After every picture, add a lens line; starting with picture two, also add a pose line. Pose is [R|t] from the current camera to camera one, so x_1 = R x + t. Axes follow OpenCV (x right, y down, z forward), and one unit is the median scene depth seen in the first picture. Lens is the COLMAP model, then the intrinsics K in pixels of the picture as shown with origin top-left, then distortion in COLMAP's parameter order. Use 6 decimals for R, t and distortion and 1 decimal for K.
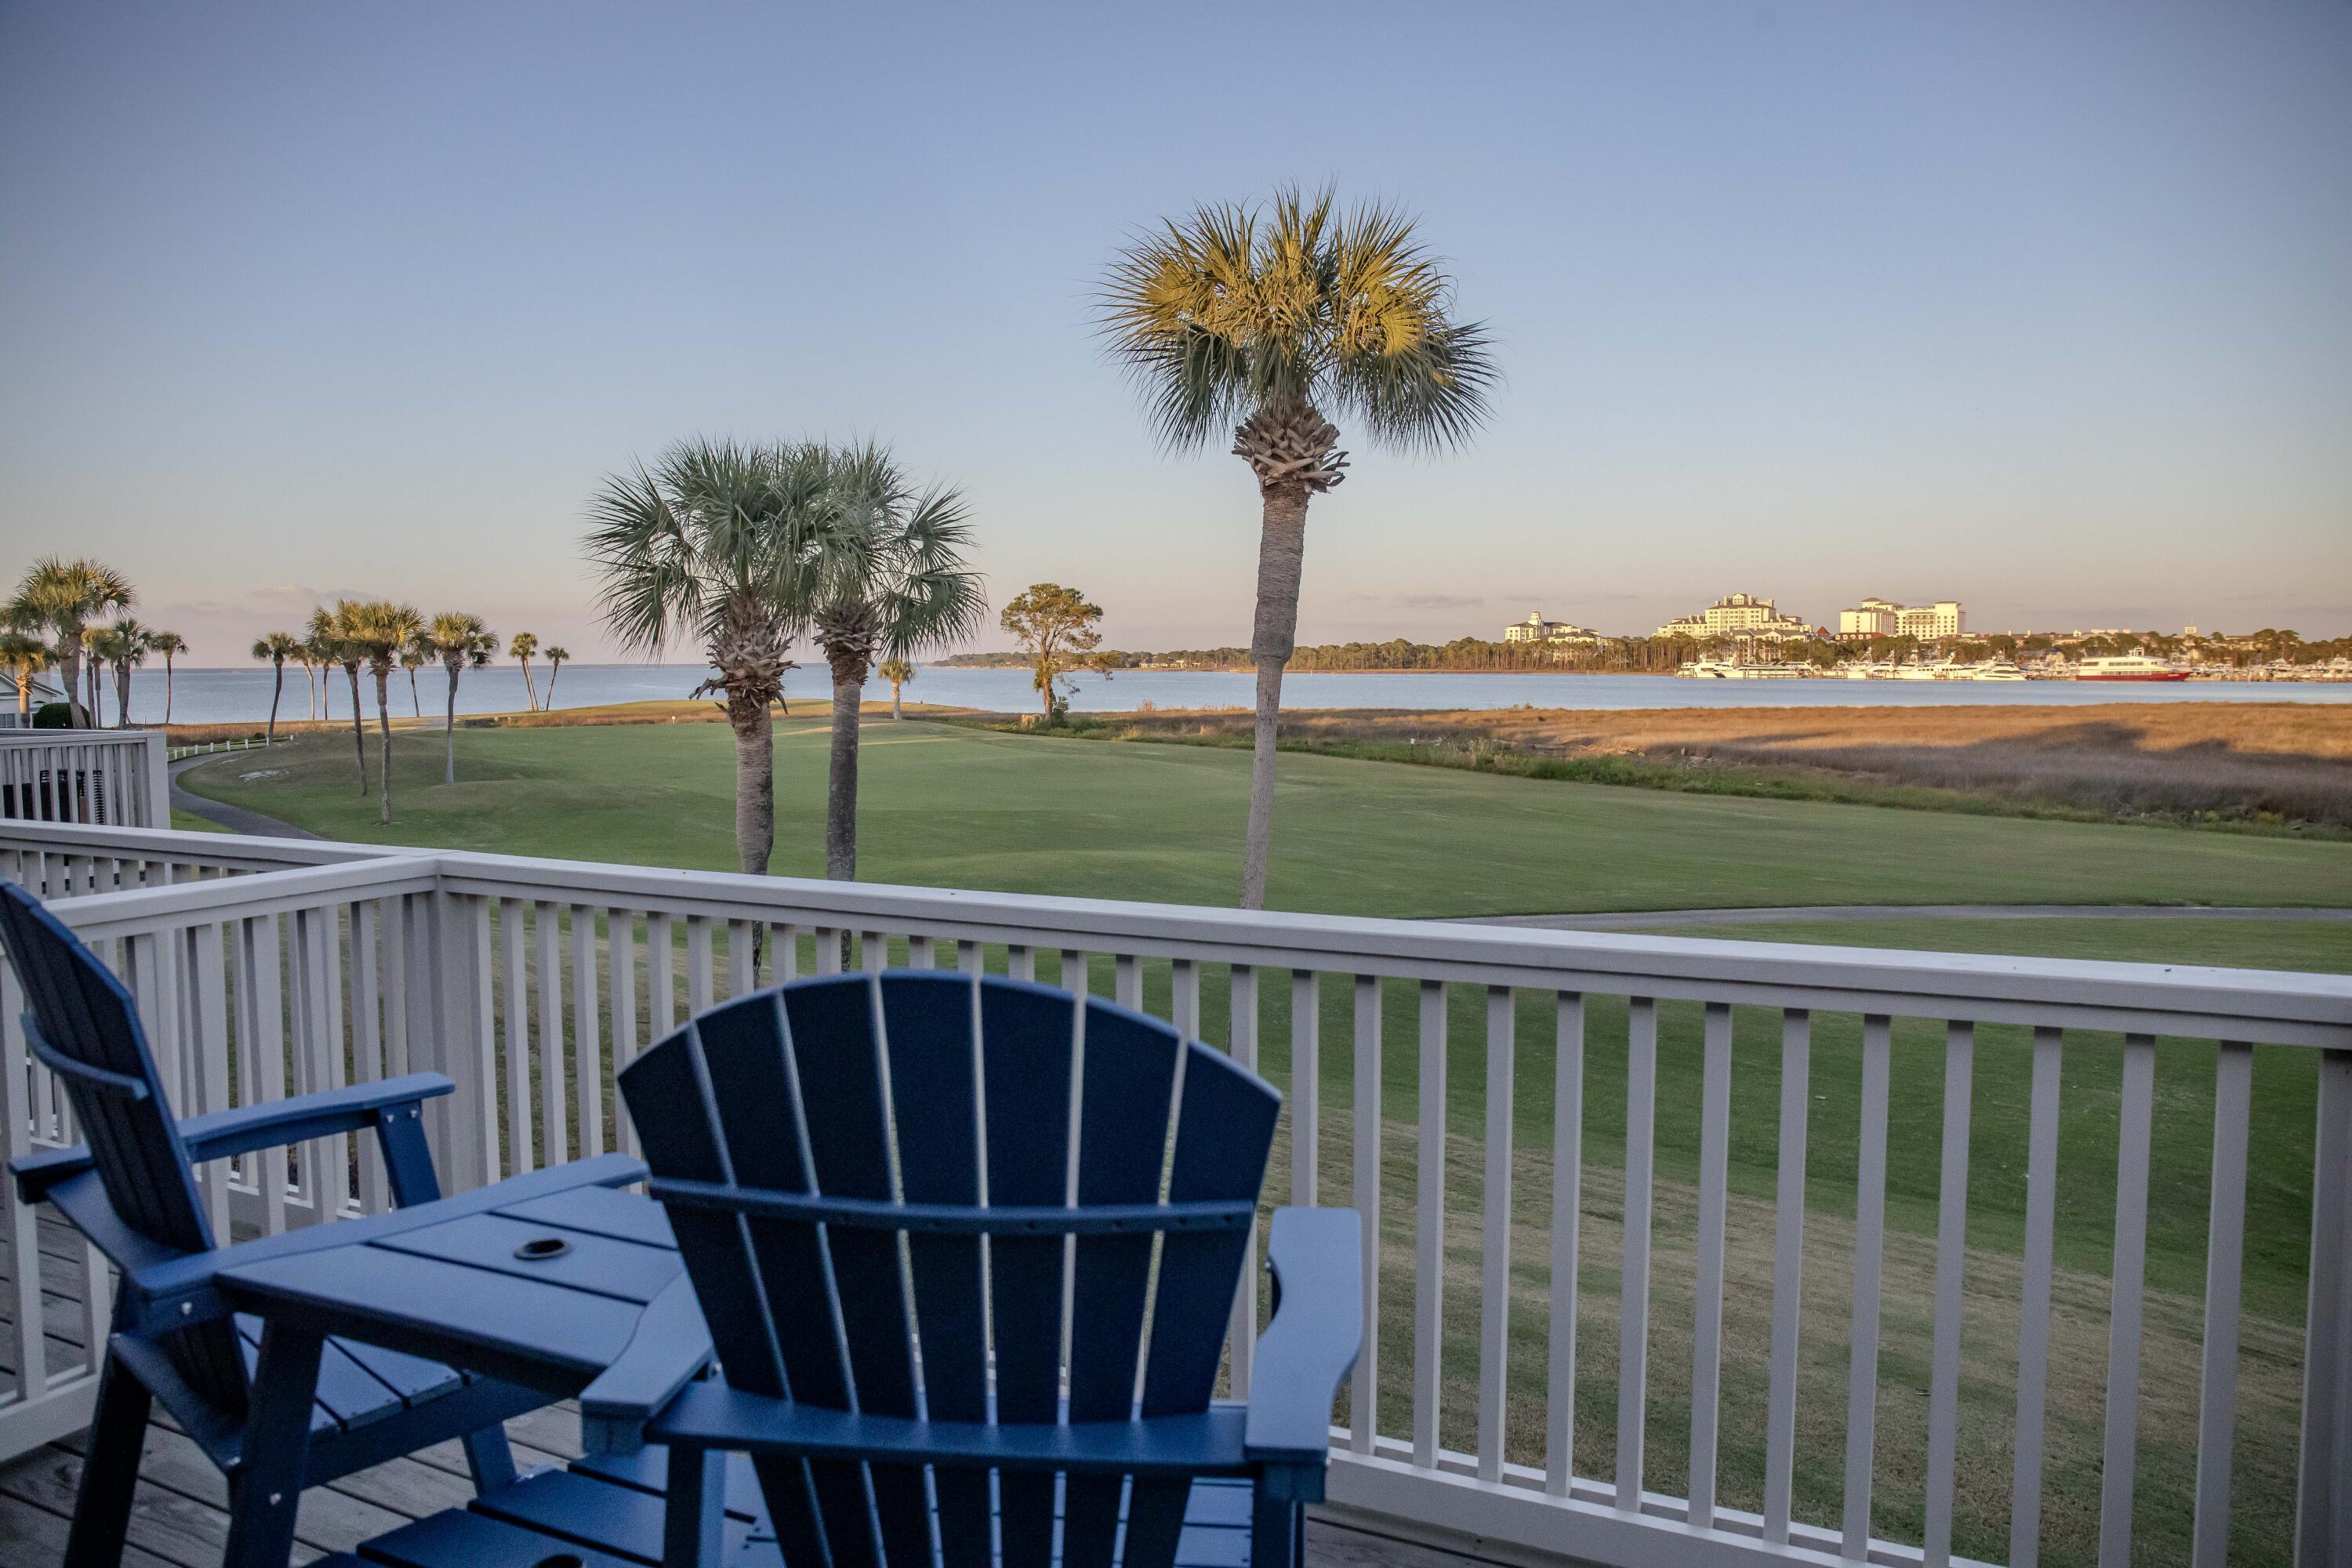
lens RADIAL K [[1705.6, 0, 1180.2], [0, 1705.6, 793.3], [0, 0, 1]] dist [-0.085272, 0.091066]
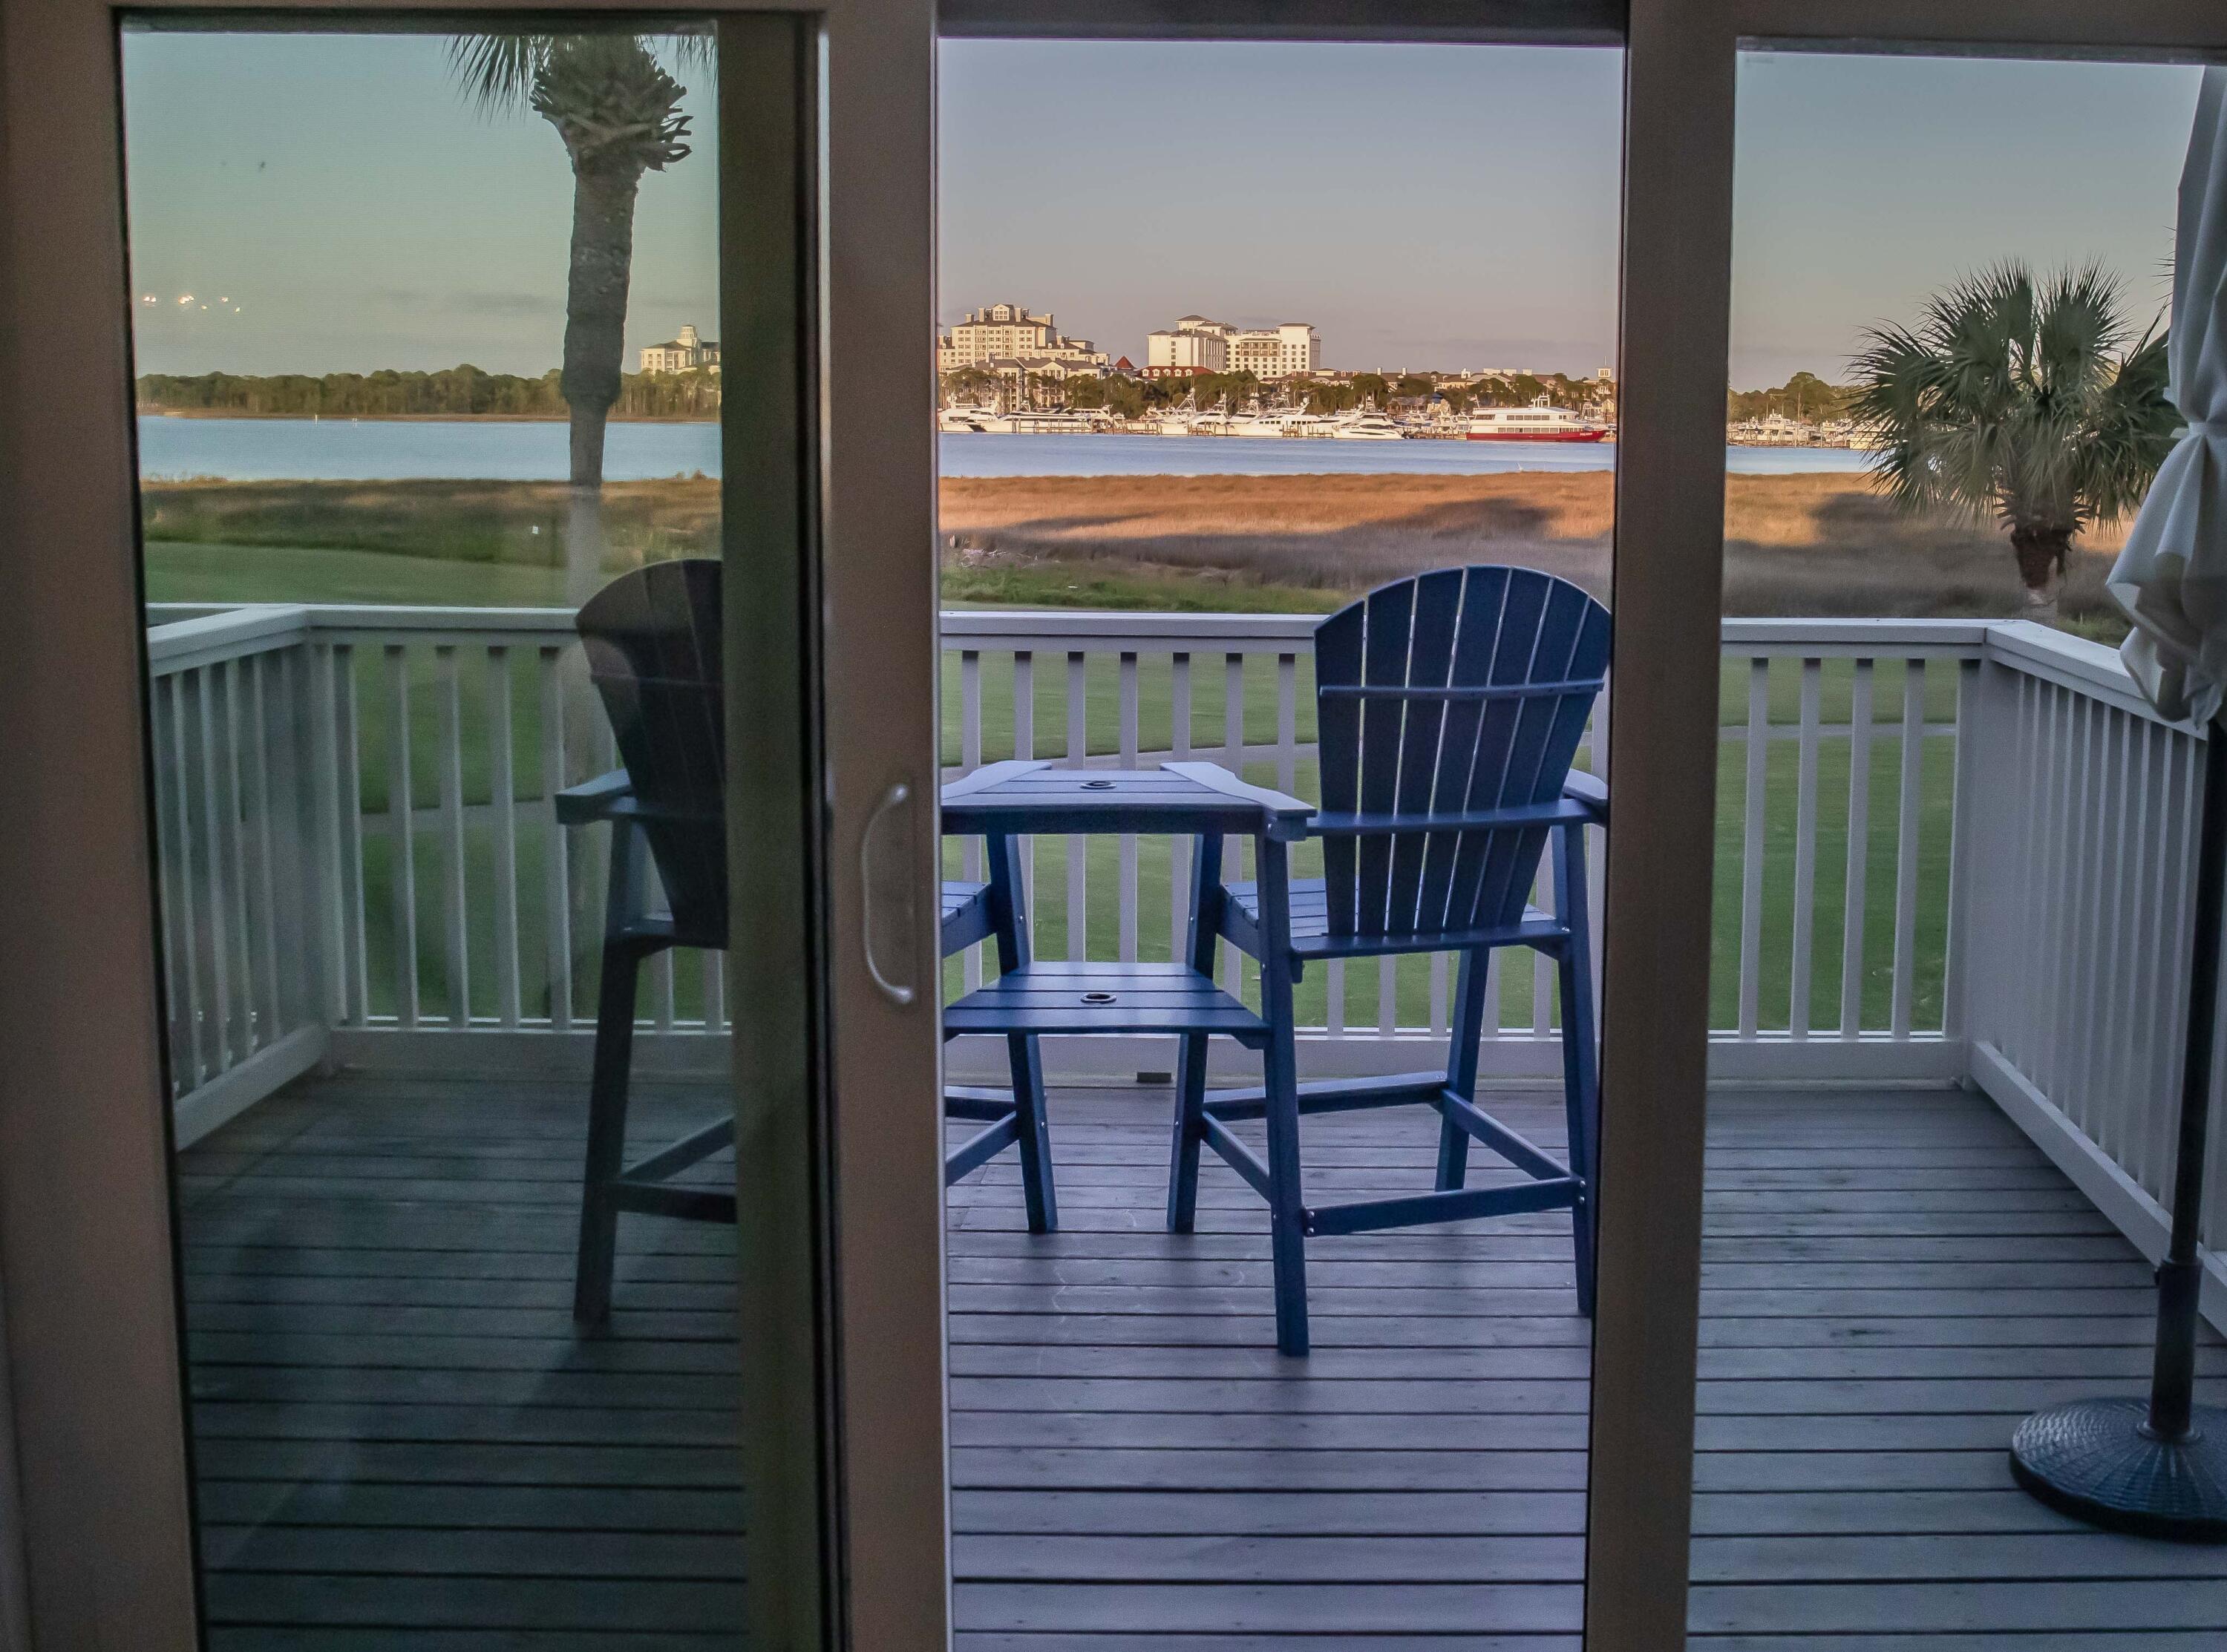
lens RADIAL K [[2831.2, 0, 1419.6], [0, 2831.2, 824.9], [0, 0, 1]] dist [-0.099631, 0.074222]
pose [[0.882055, -0.051543, 0.468318, -0.165228], [0.018081, 0.996969, 0.075672, 0.014004], [-0.470799, -0.058280, 0.880313, -0.180099]]
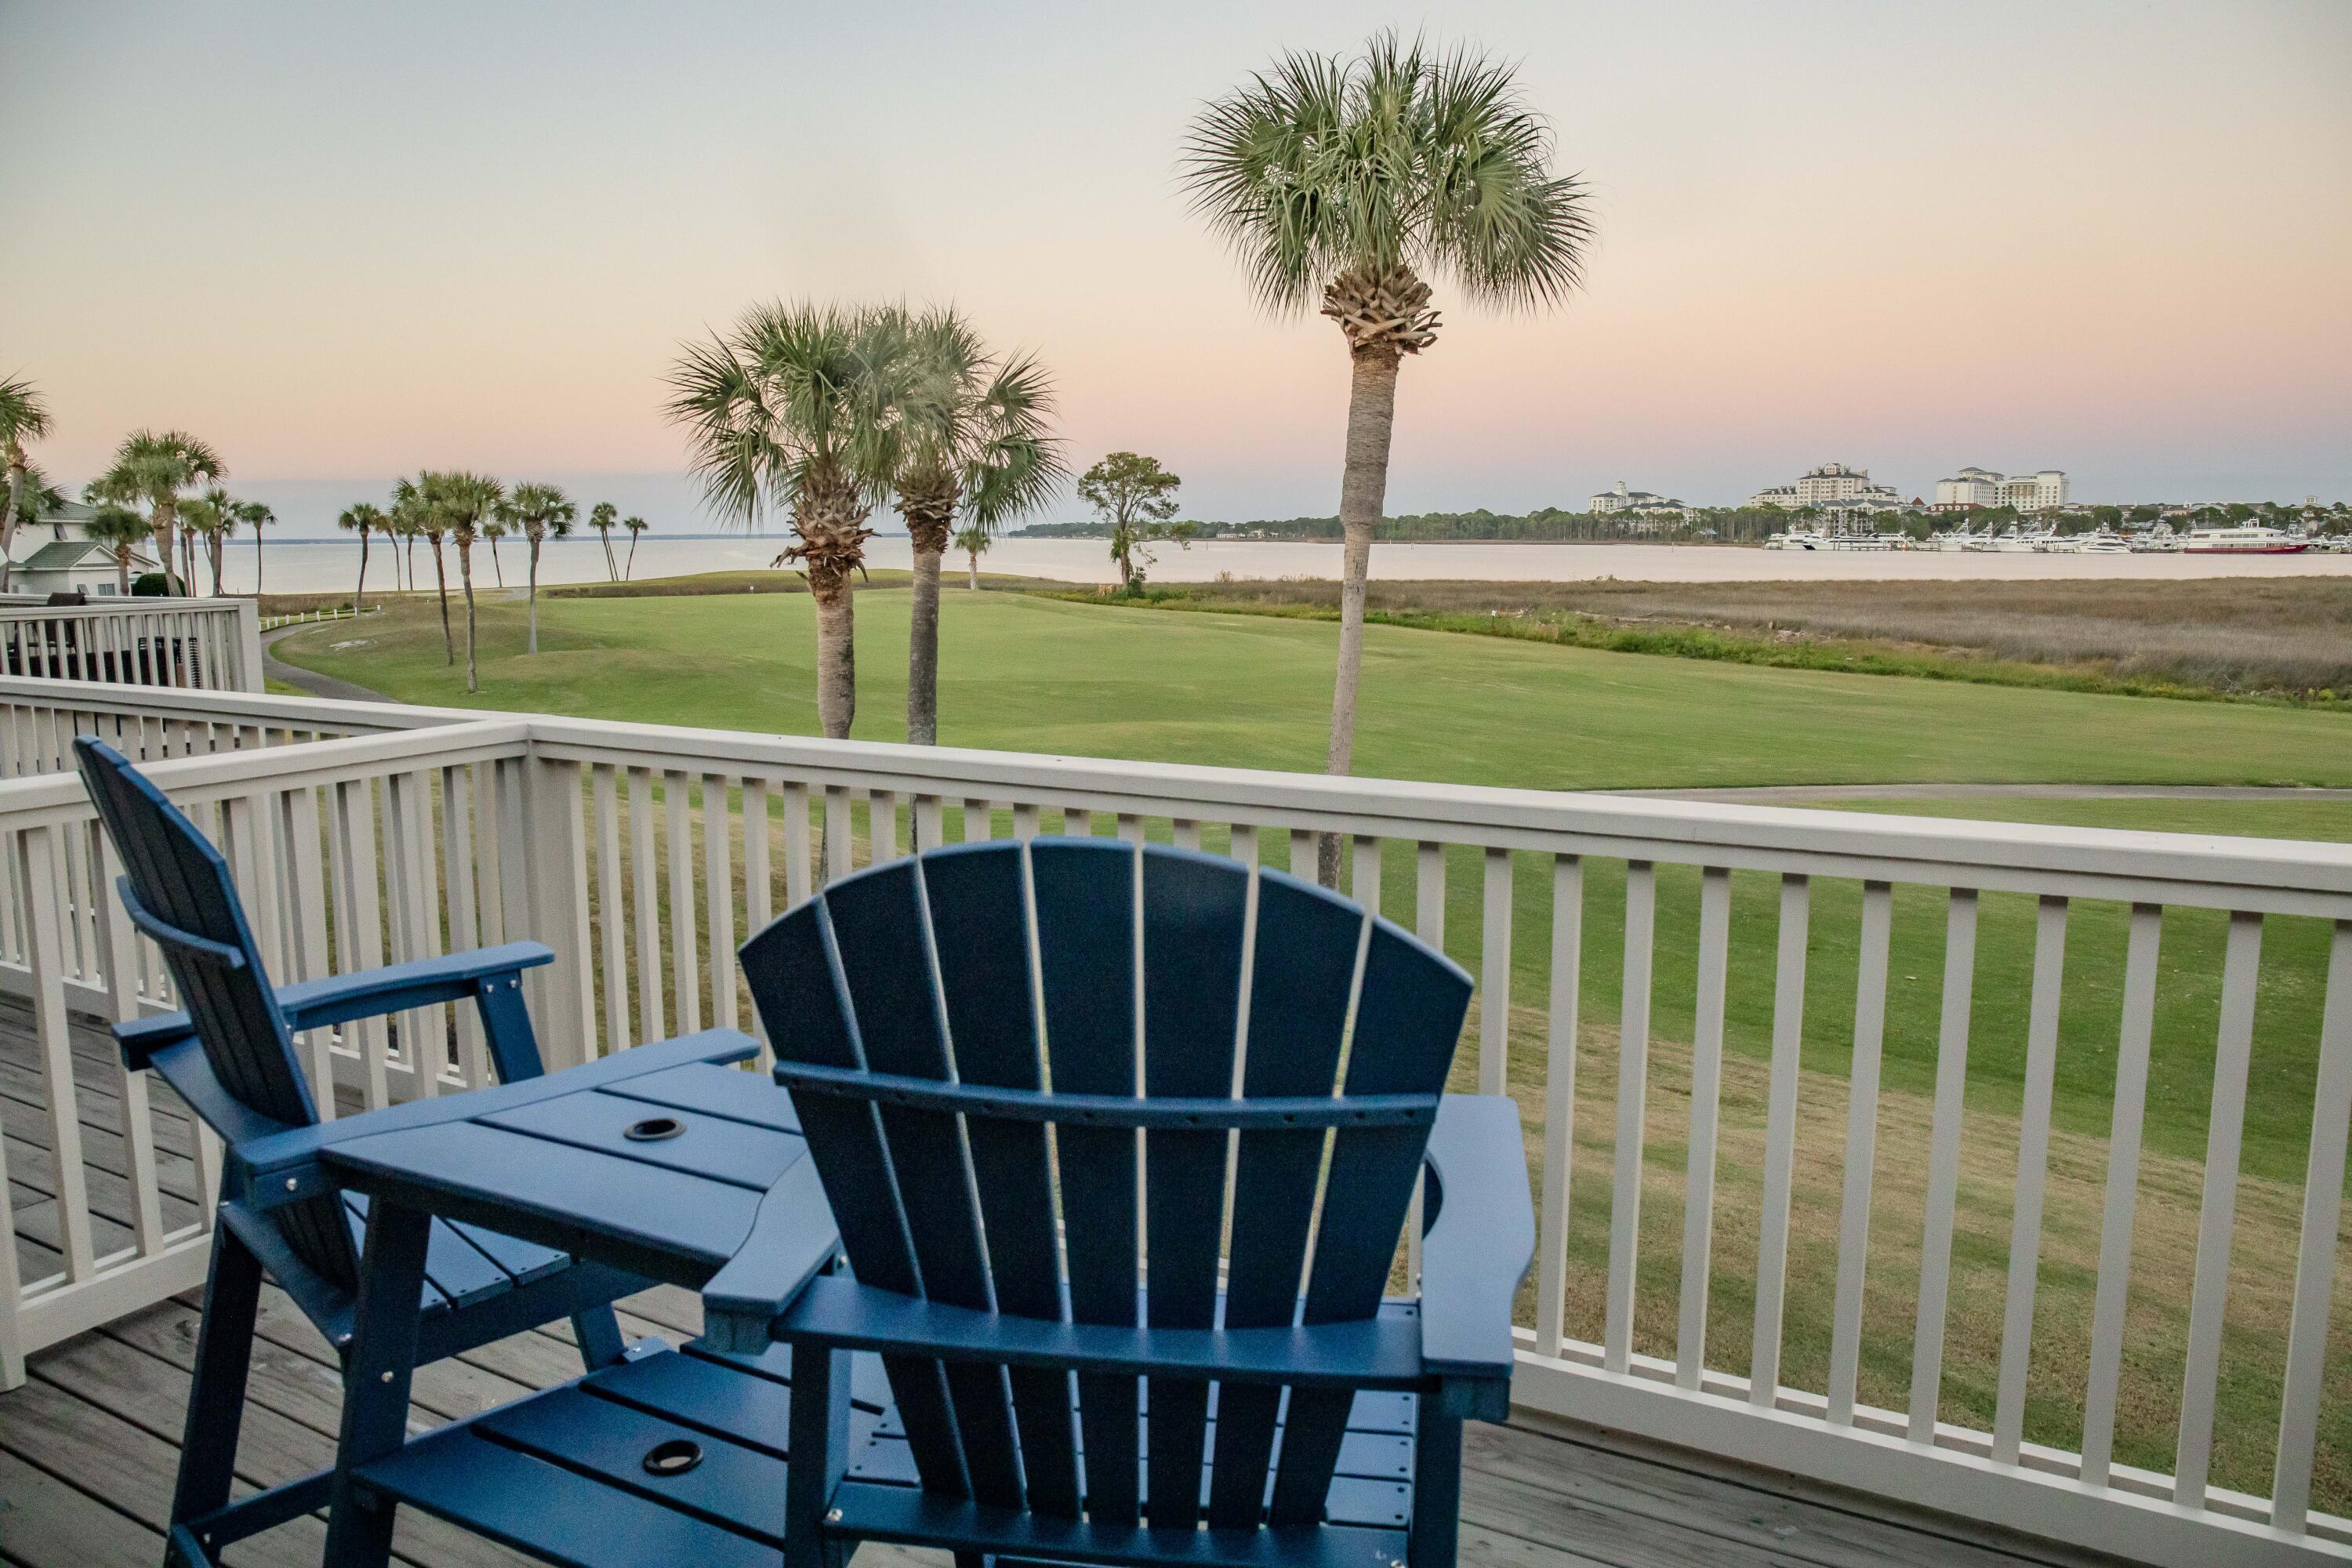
lens RADIAL K [[1704.3, 0, 1176.0], [0, 1704.3, 784.0], [0, 0, 1]] dist [-0.083930, 0.090198]
pose [[0.998943, 0.007042, -0.045416, -0.005233], [-0.003865, 0.997563, 0.069658, 0.001091], [0.045796, -0.069409, 0.996537, 0.009491]]
